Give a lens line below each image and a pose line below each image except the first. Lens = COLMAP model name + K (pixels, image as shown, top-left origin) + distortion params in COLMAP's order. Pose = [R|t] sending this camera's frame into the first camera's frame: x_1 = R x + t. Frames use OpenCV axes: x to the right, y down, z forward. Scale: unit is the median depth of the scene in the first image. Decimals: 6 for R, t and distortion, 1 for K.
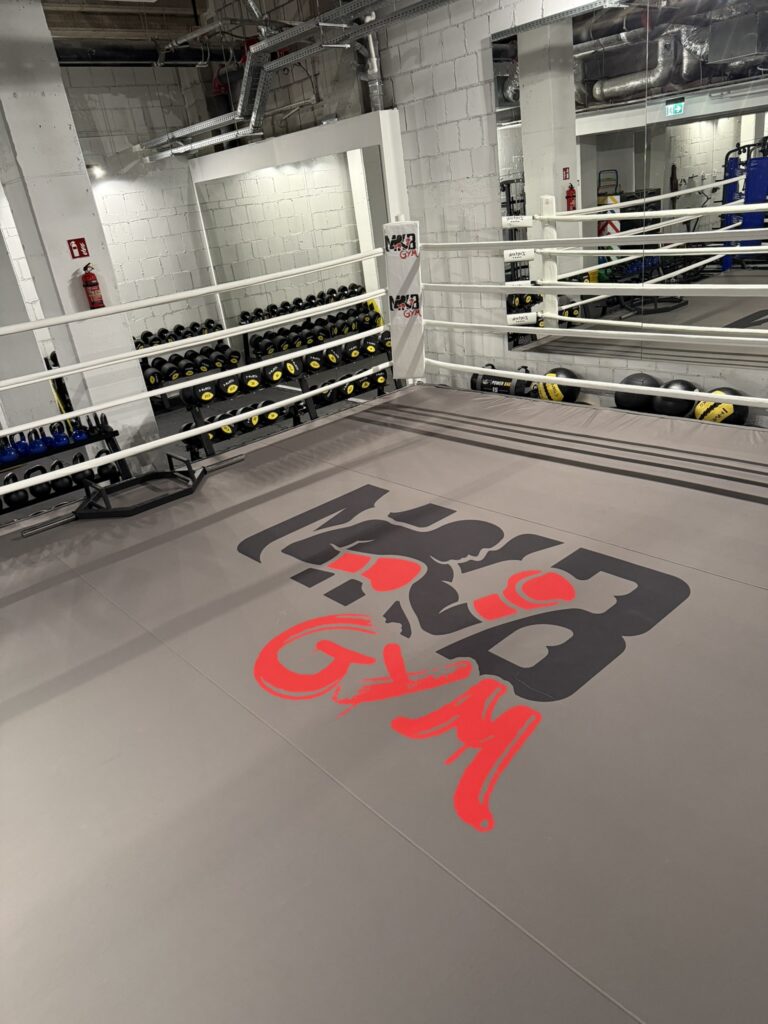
lens RADIAL K [[717.2, 0, 384.0], [0, 717.2, 512.0], [0, 0, 1]] dist [0.016882, 0.000975]
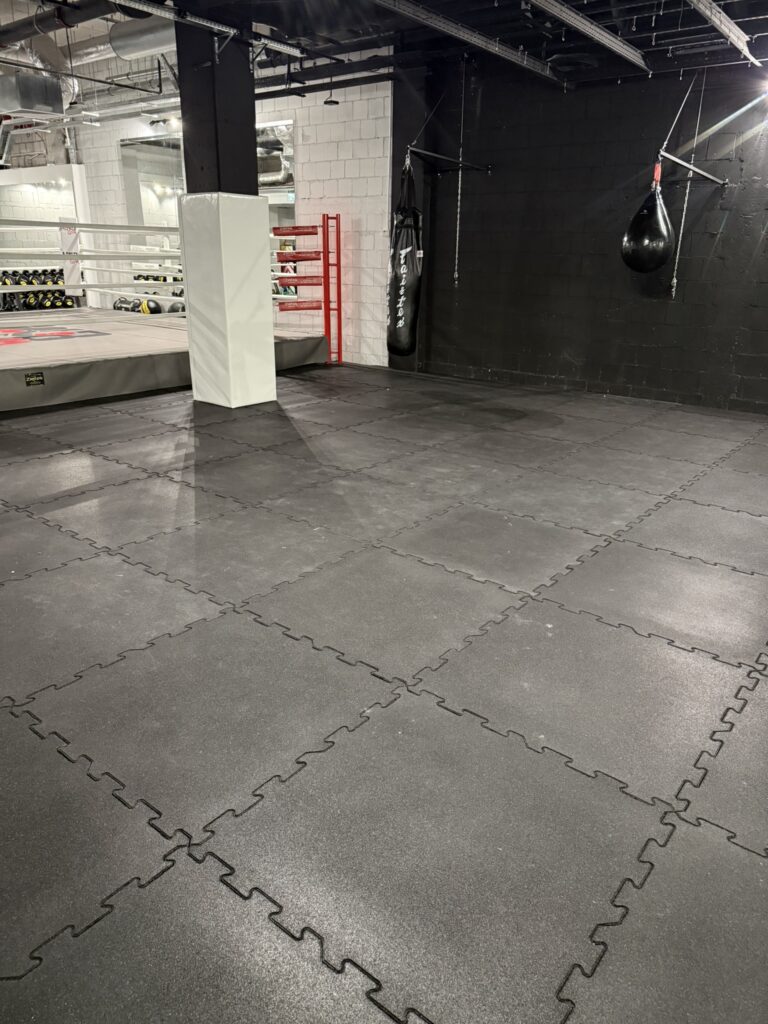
lens RADIAL K [[717.2, 0, 384.0], [0, 717.2, 512.0], [0, 0, 1]] dist [0.016882, 0.000975]
pose [[0.972788, 0.065368, 0.222284, 0.442613], [-0.048205, 0.995483, -0.081787, 0.505757], [-0.226627, 0.068846, 0.971545, -1.036869]]
